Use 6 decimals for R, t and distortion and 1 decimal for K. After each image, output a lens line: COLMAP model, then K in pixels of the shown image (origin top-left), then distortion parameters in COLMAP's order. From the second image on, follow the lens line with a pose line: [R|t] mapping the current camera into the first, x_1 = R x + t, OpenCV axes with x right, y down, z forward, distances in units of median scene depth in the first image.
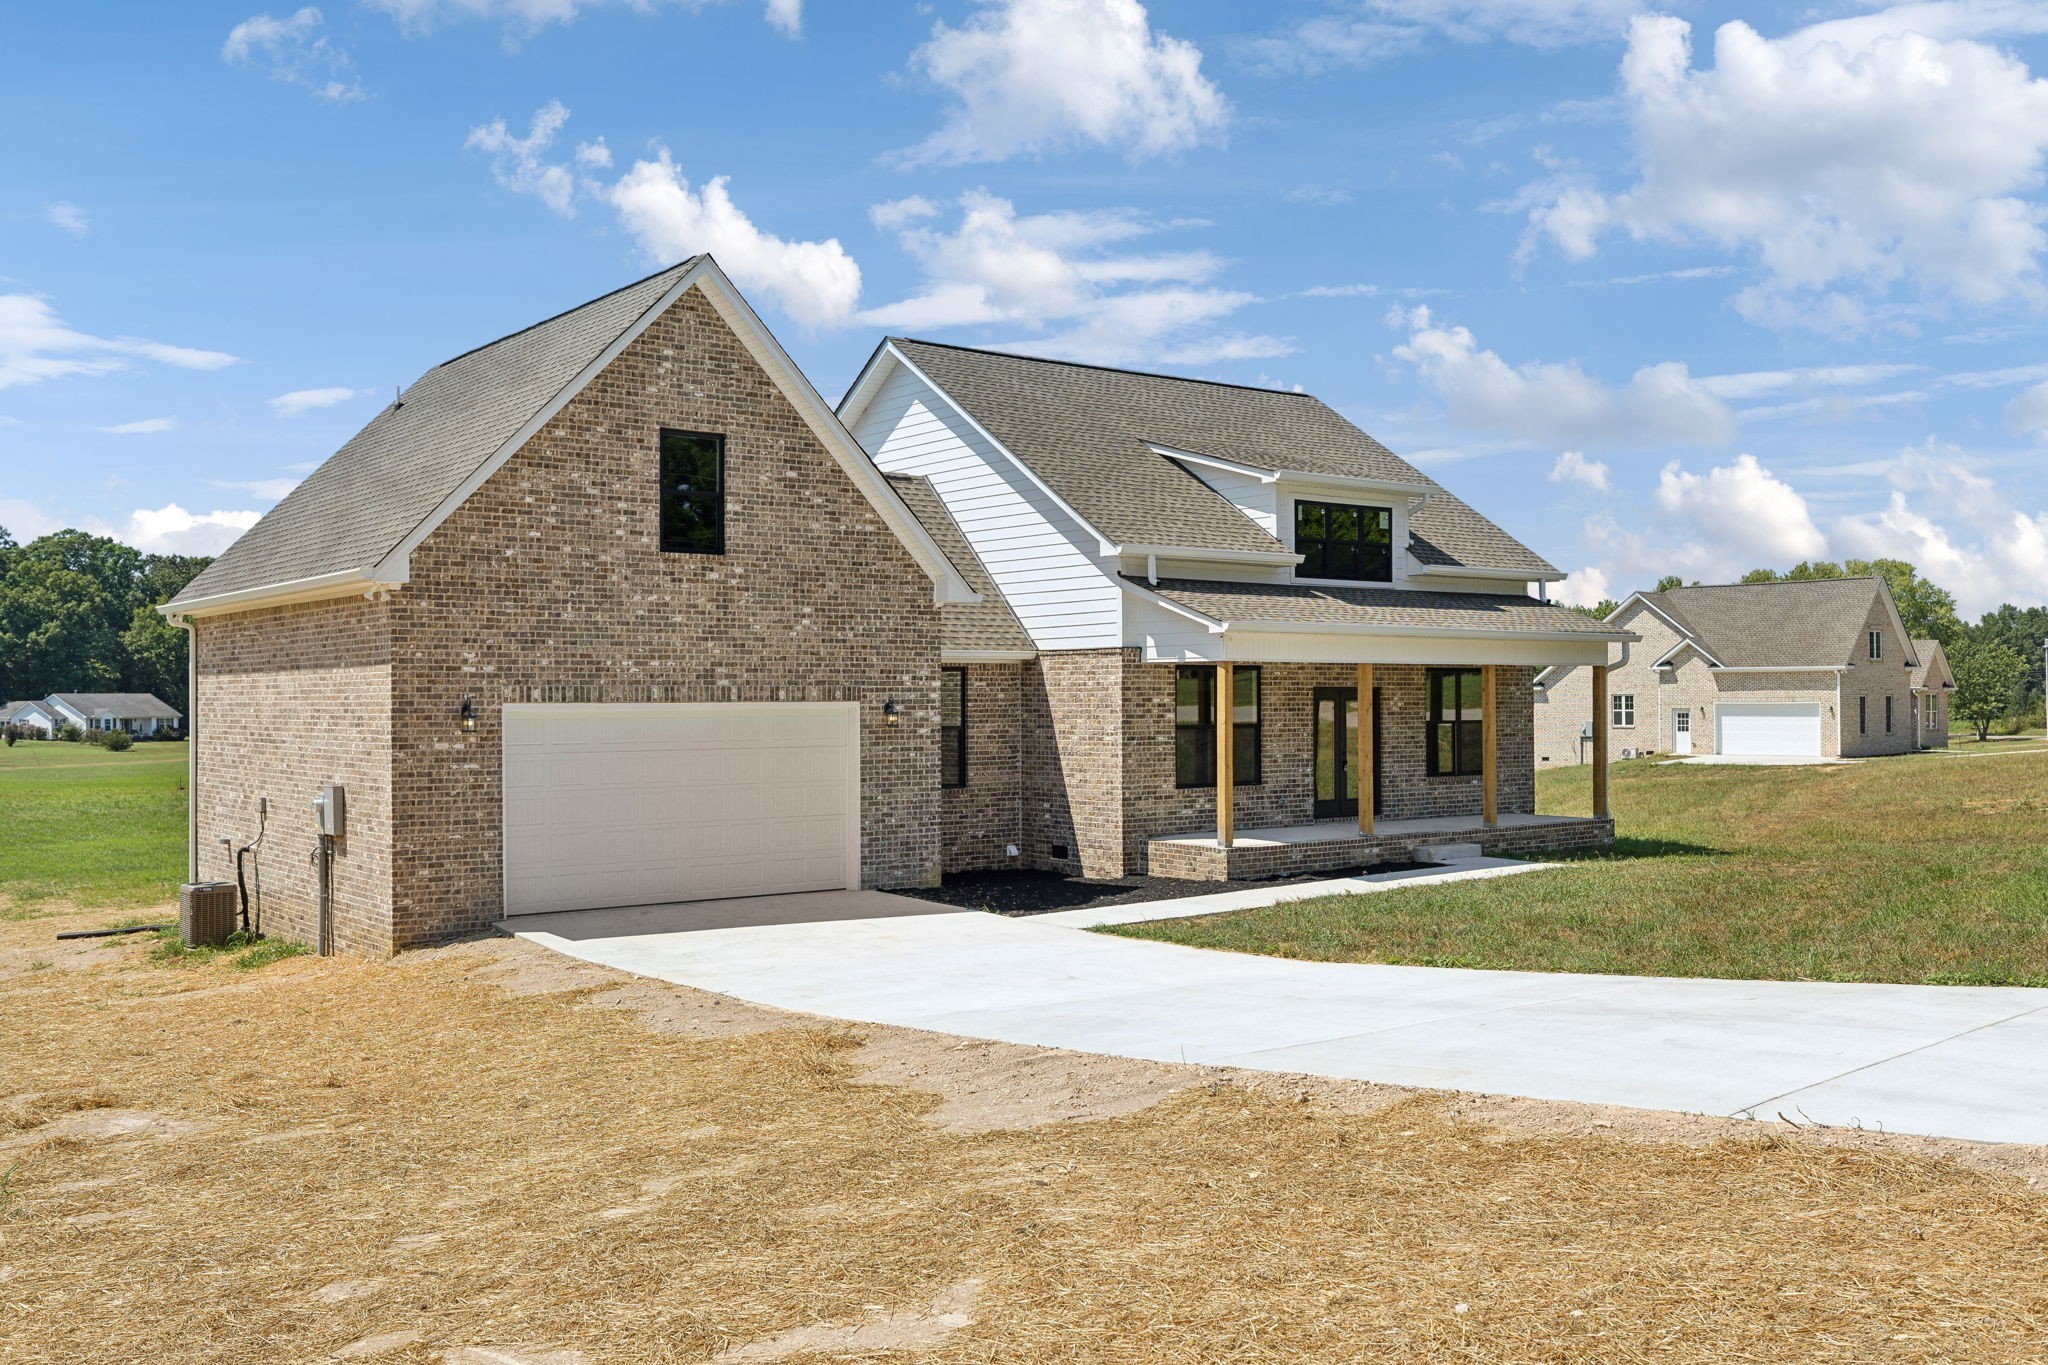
lens RADIAL K [[1781.4, 0, 987.9], [0, 1781.4, 686.1], [0, 0, 1]] dist [0.001052, 0.000986]
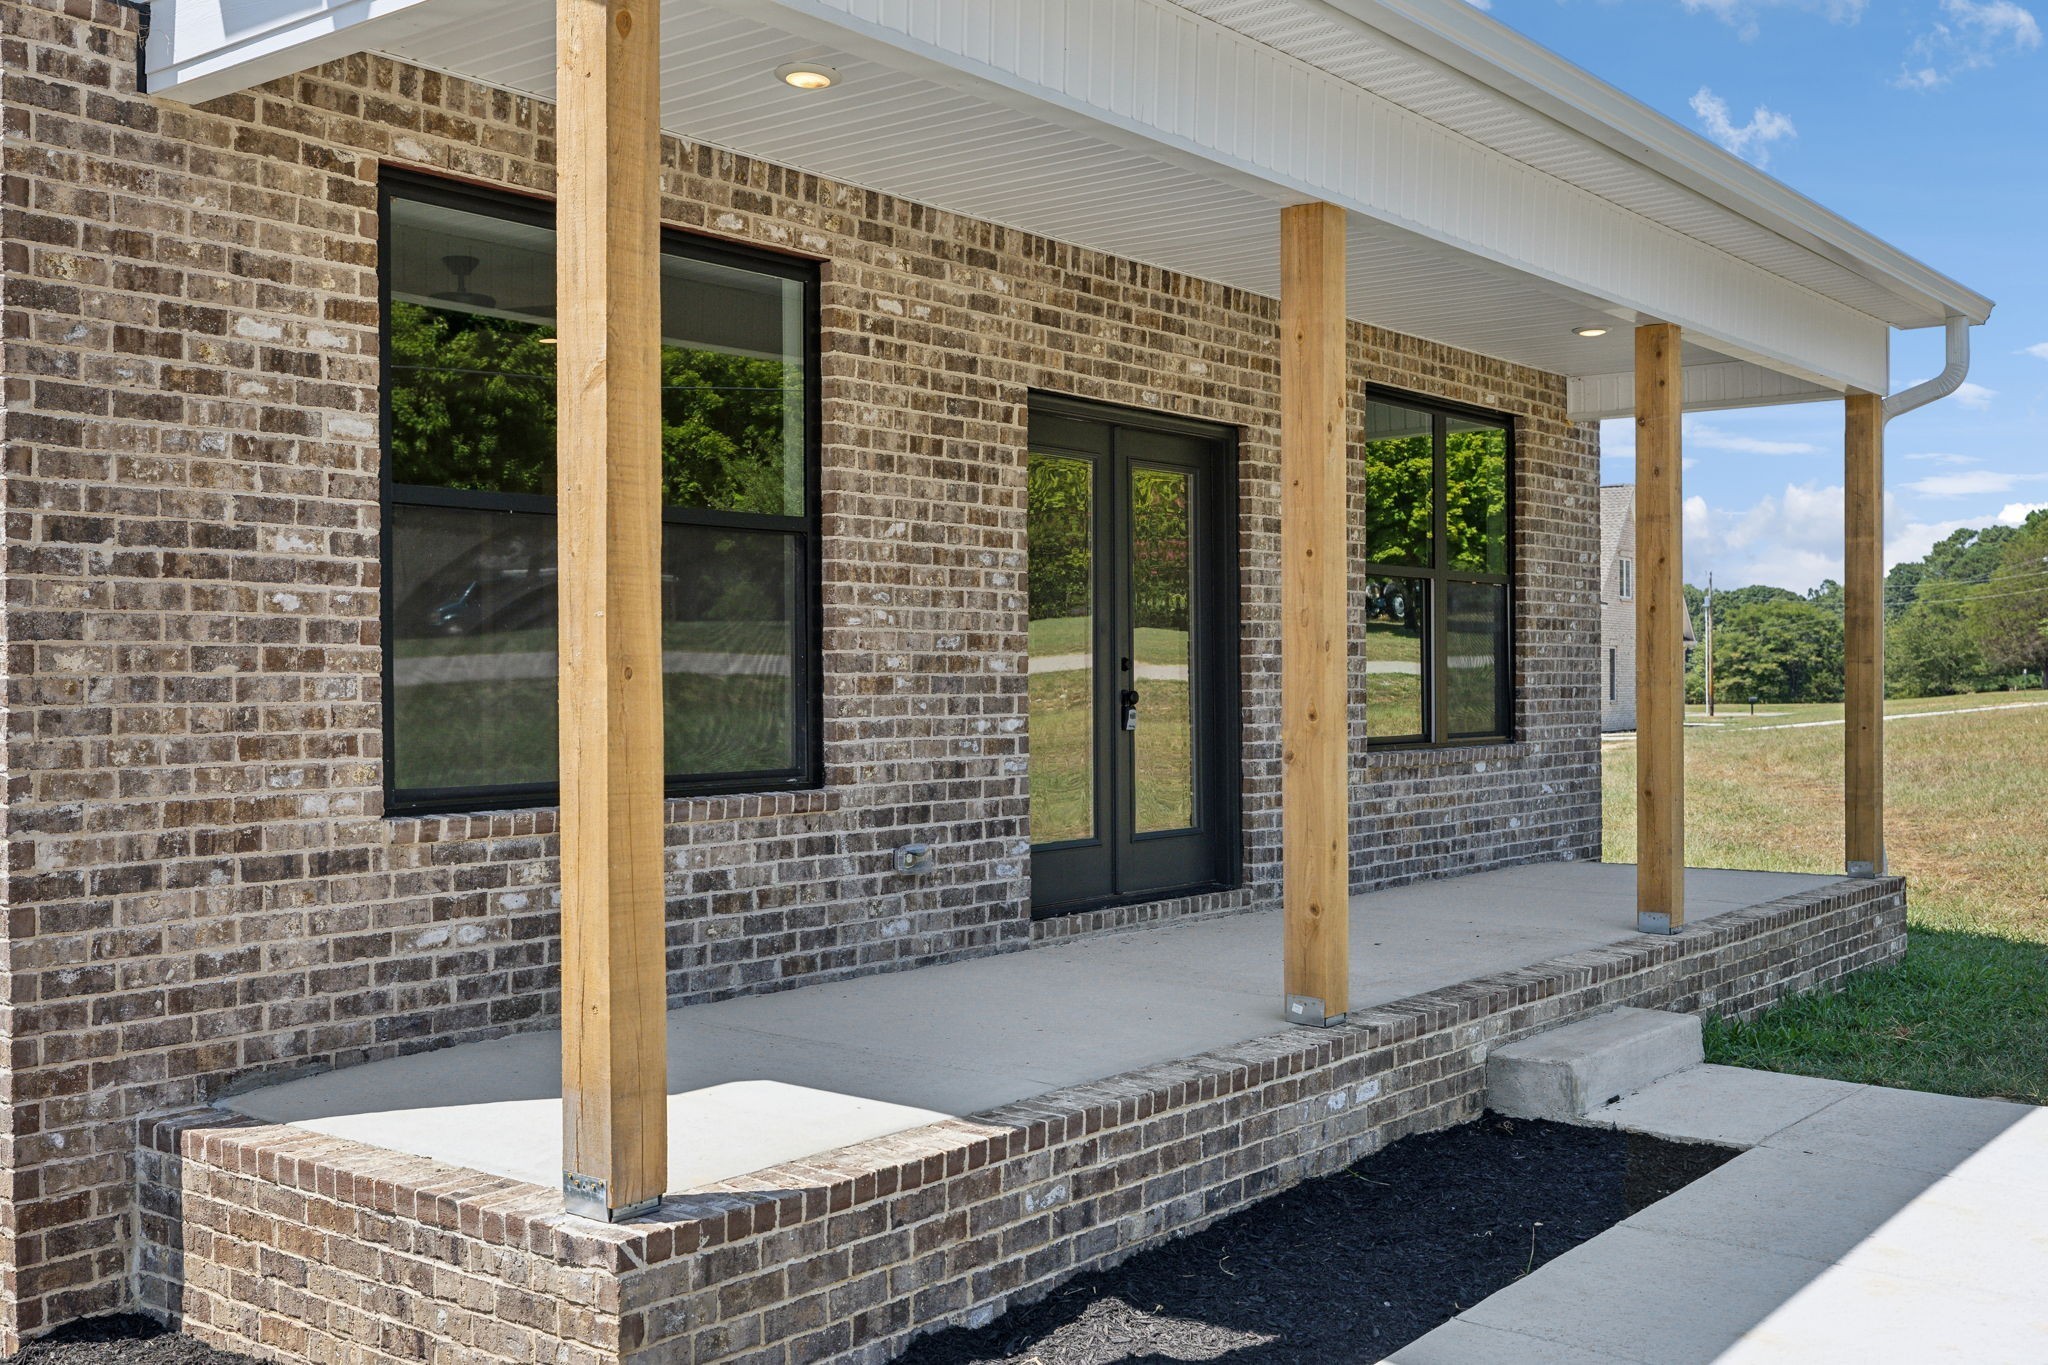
lens RADIAL K [[2061.6, 0, 989.5], [0, 2061.6, 690.7], [0, 0, 1]] dist [0.001381, 0.000007]
pose [[0.967993, -0.003897, 0.250946, 0.112124], [0.001396, 0.999948, 0.010144, 0.041913], [-0.250973, -0.009469, 0.967948, 0.767952]]
